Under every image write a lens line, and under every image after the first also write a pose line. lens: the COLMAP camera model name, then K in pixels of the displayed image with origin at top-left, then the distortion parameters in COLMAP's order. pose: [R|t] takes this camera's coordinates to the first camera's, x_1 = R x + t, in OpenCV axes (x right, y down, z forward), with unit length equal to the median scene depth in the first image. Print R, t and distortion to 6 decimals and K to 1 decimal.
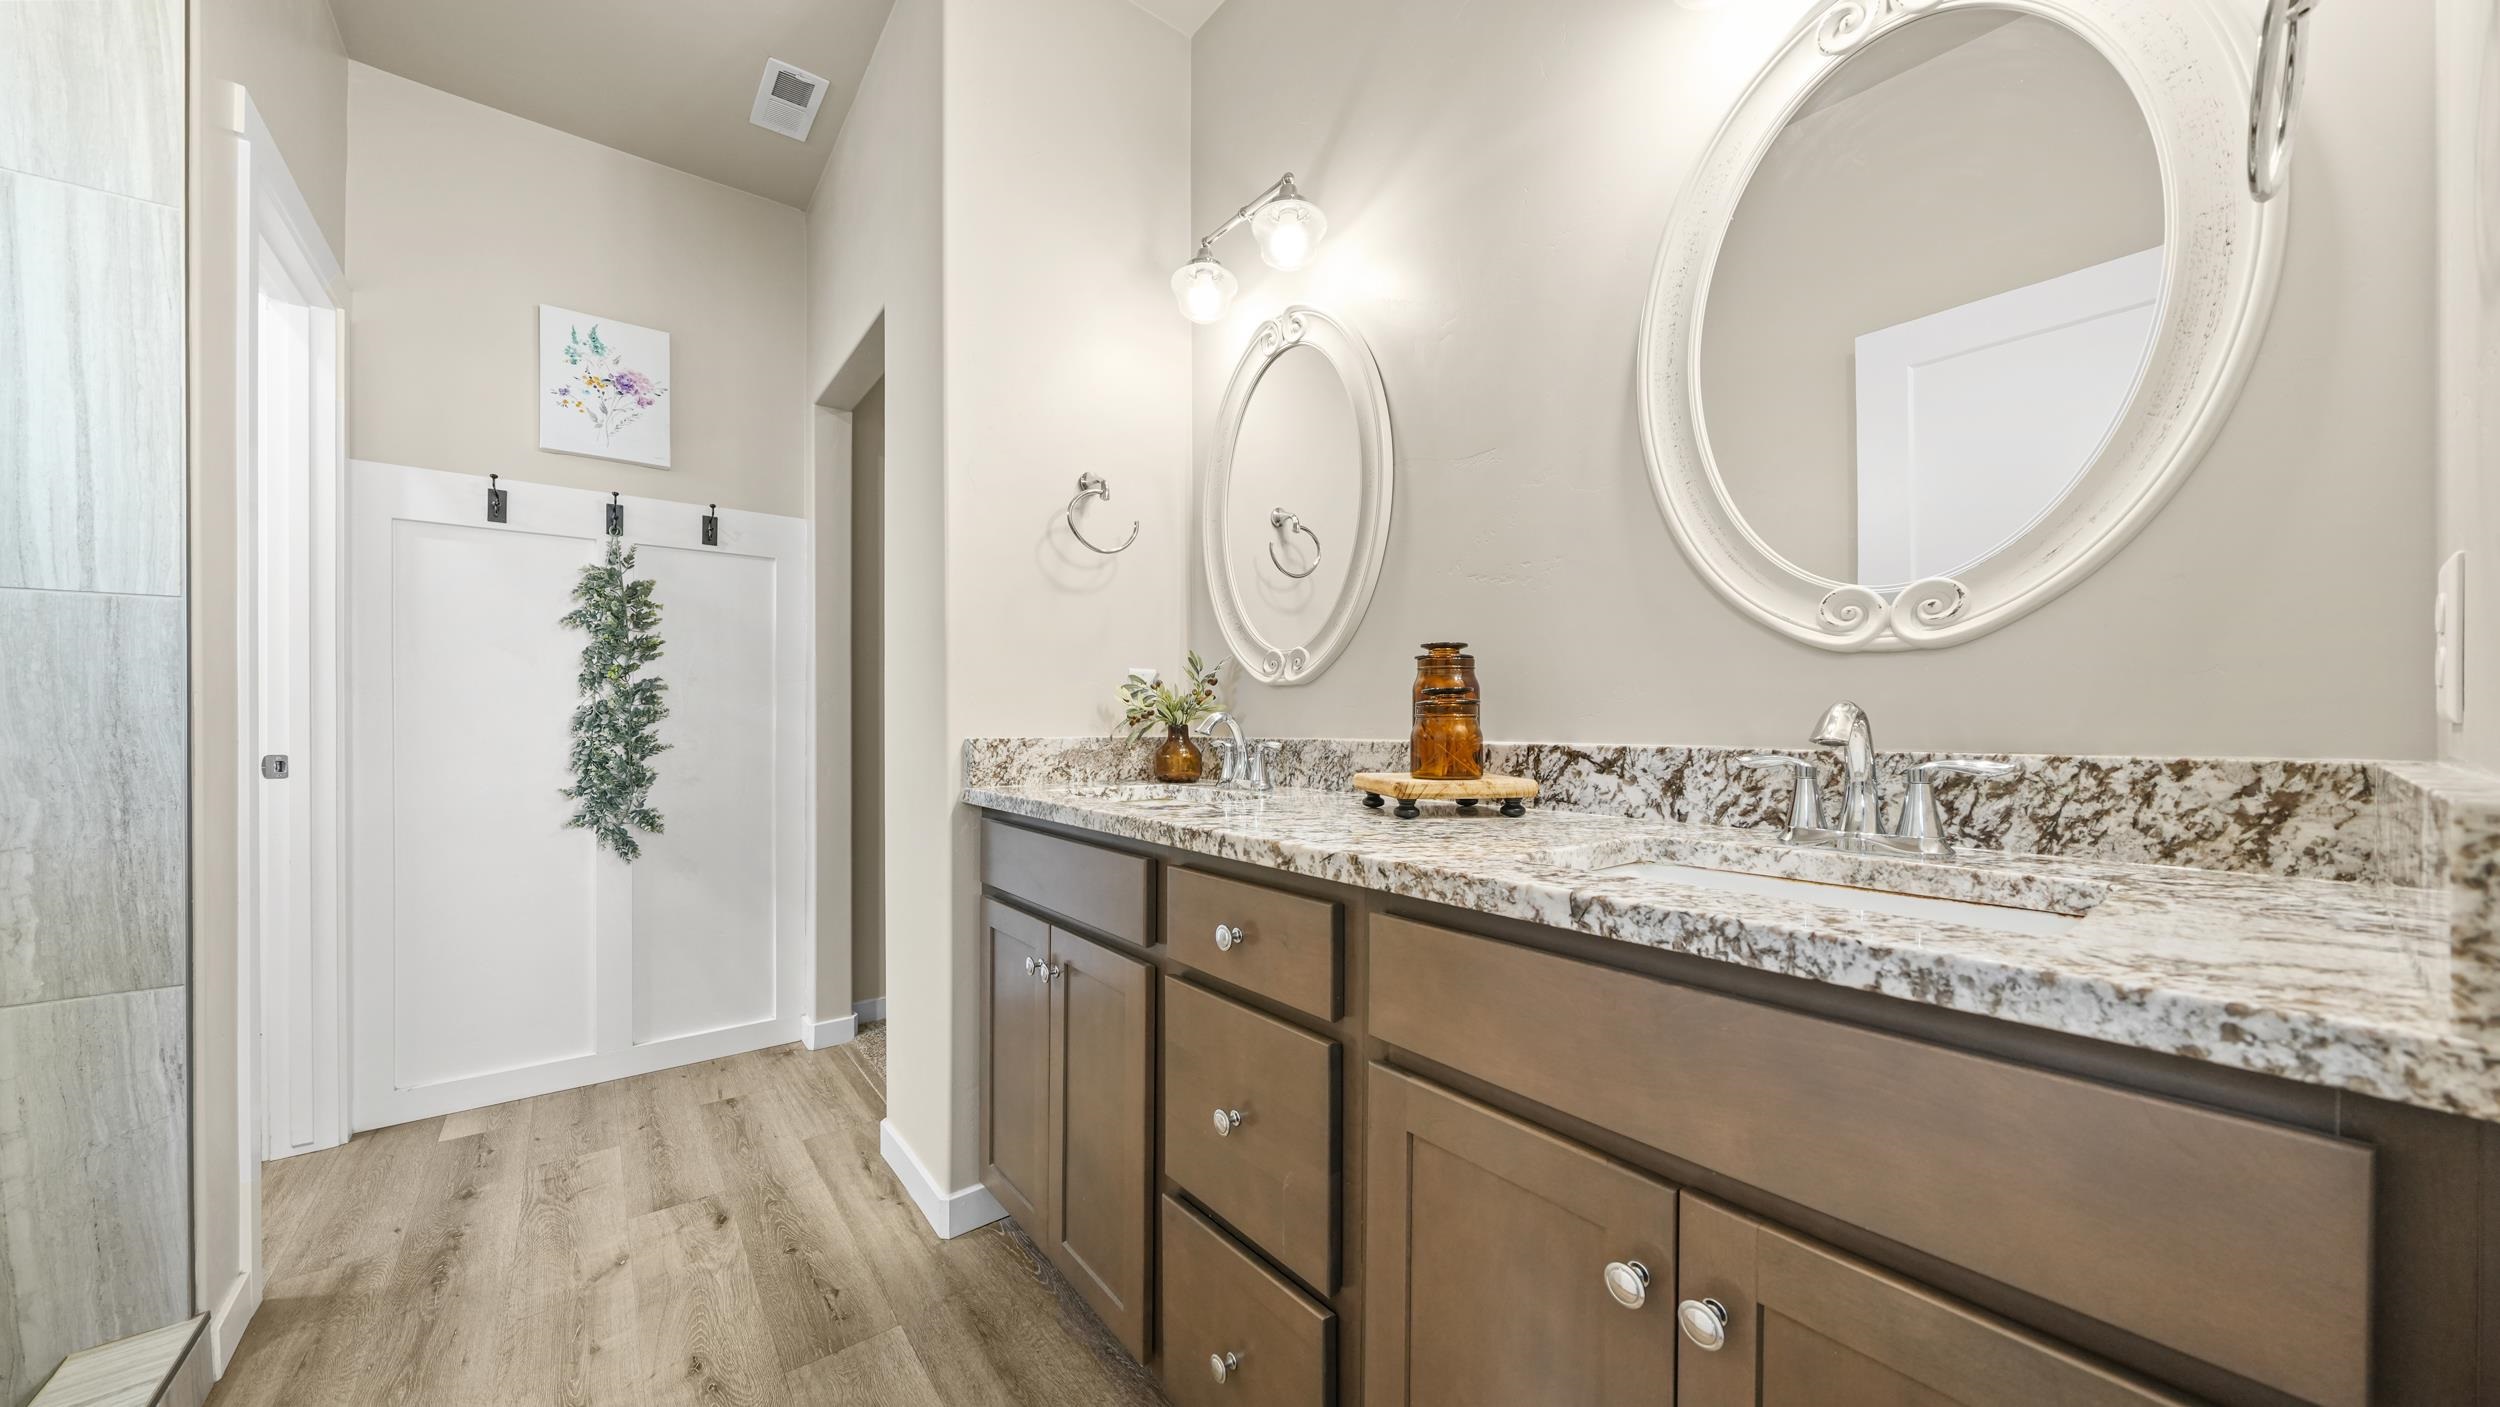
lens RADIAL K [[843.2, 0, 1249.5], [0, 843.2, 710.8], [0, 0, 1]] dist [-0.001759, -0.000034]
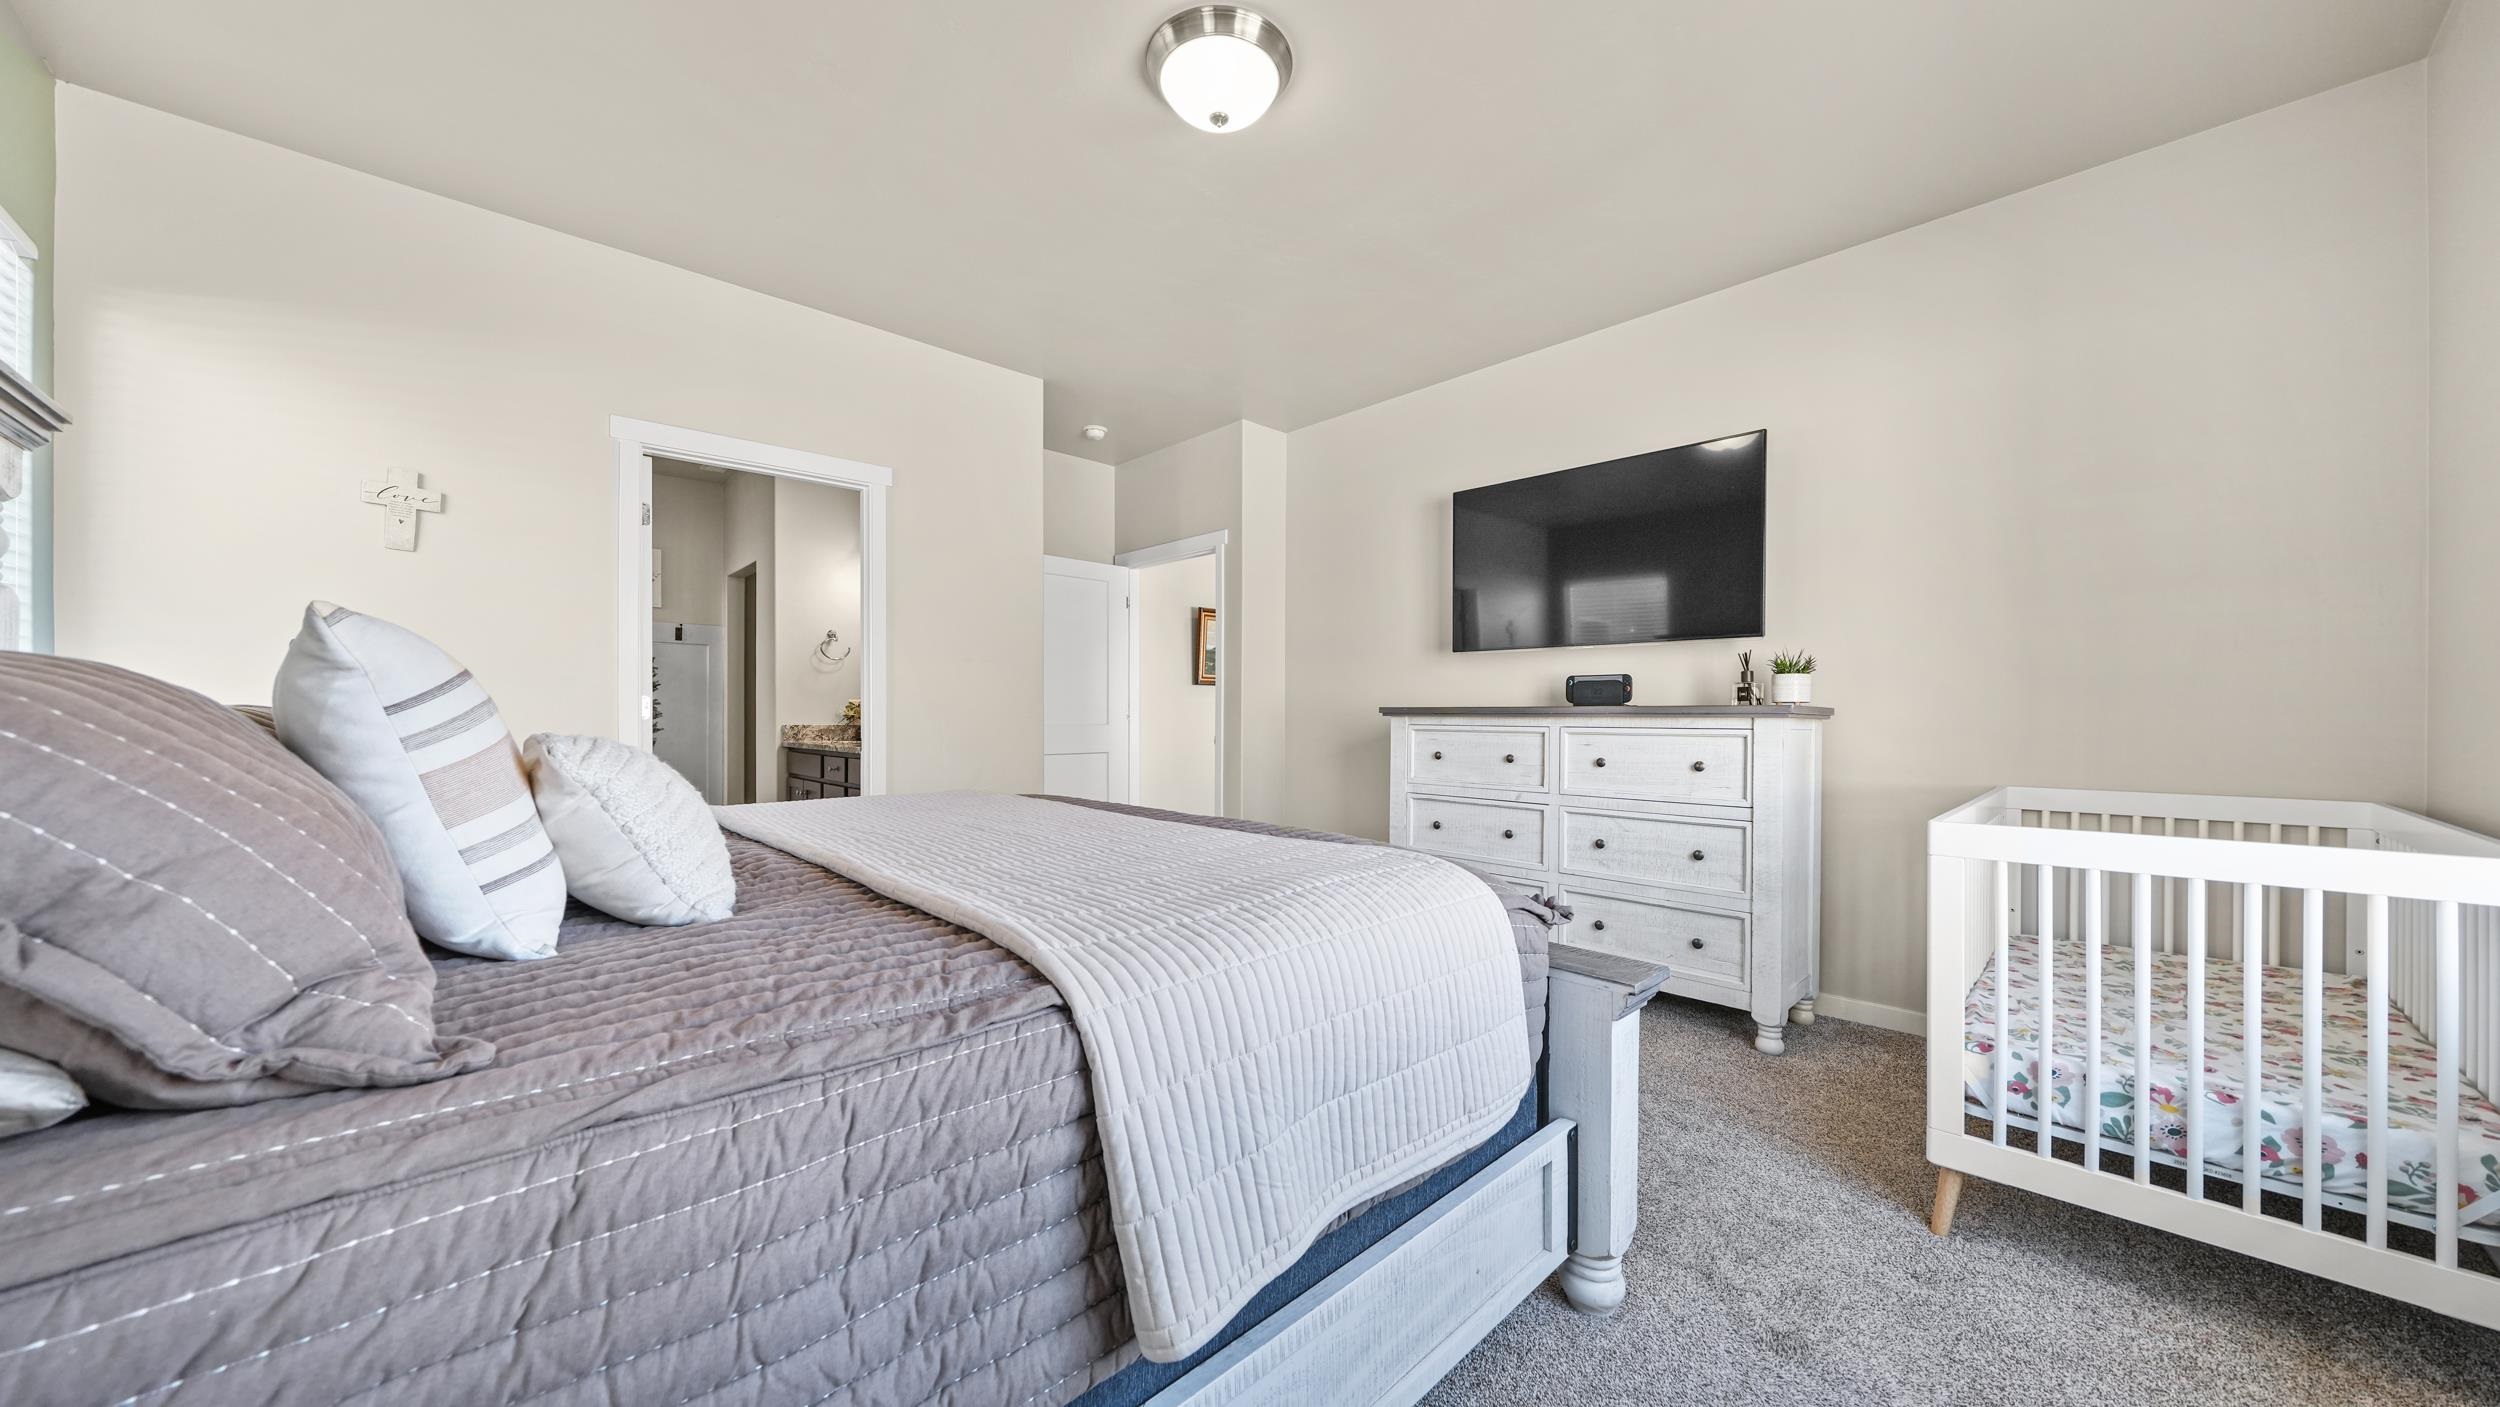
lens RADIAL K [[843.2, 0, 1249.5], [0, 843.2, 710.8], [0, 0, 1]] dist [-0.001759, -0.000034]
pose [[0.995942, -0.001017, 0.089991, 0.953239], [-0.000171, 0.999913, 0.013193, -0.050616], [-0.089996, -0.013155, 0.995855, -1.945142]]
